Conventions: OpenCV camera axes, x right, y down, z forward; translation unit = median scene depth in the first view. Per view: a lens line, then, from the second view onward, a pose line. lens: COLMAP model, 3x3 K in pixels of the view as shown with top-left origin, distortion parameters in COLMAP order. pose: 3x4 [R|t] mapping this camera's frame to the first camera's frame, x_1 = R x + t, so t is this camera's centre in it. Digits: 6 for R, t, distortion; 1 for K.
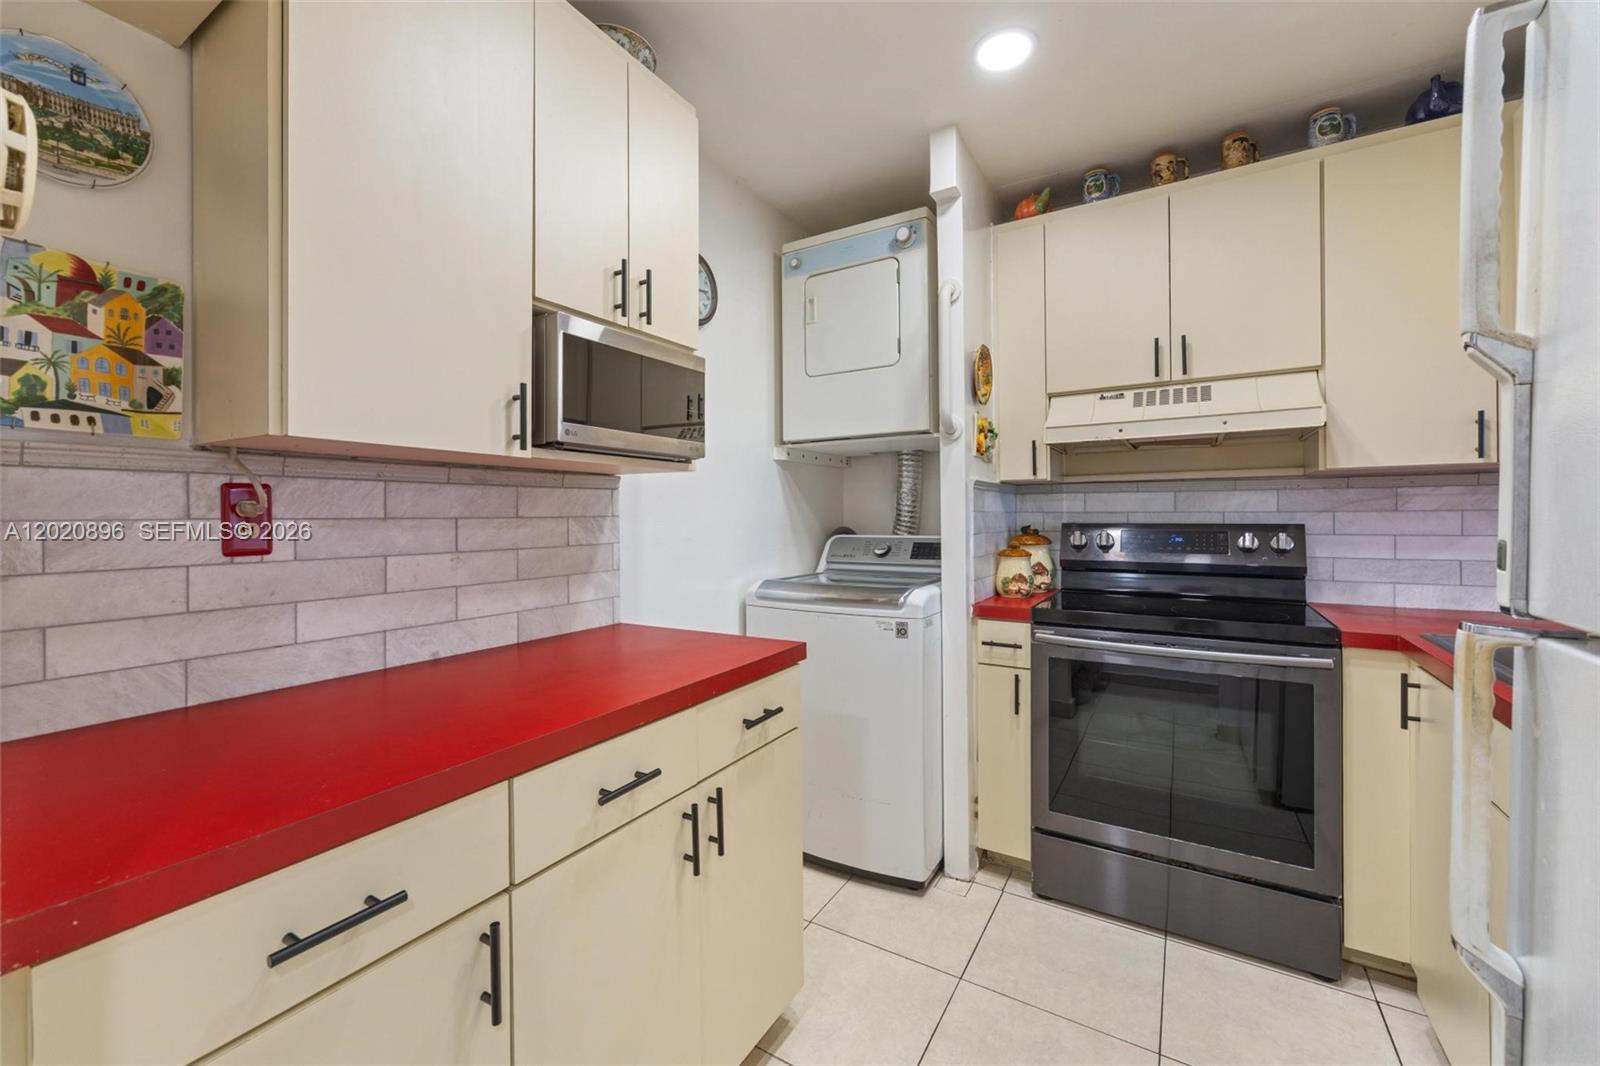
lens RADIAL K [[641.6, 0, 803.9], [0, 641.6, 522.8], [0, 0, 1]] dist [-0.003475, 0.001302]
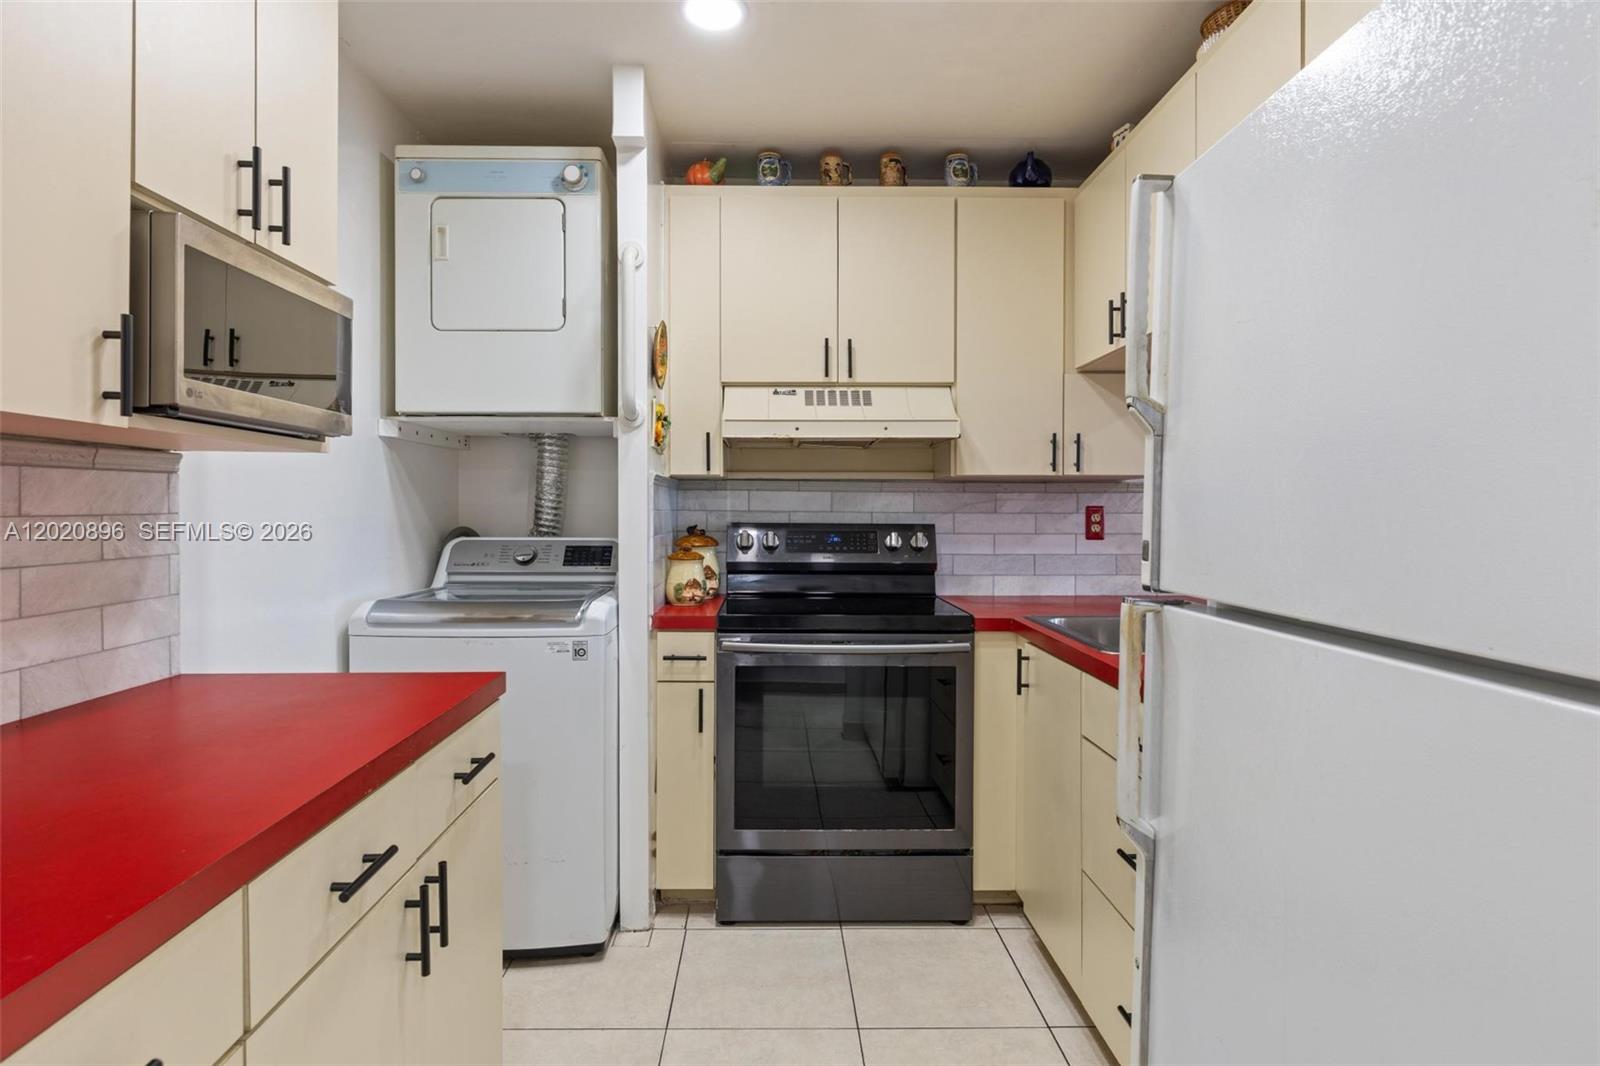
lens RADIAL K [[813.4, 0, 785.5], [0, 813.4, 527.8], [0, 0, 1]] dist [-0.000978, 0.000811]
pose [[0.843353, -0.002911, 0.537352, -0.191362], [-0.003438, 0.999936, 0.010814, -0.006233], [-0.537349, -0.010967, 0.843289, -0.040763]]
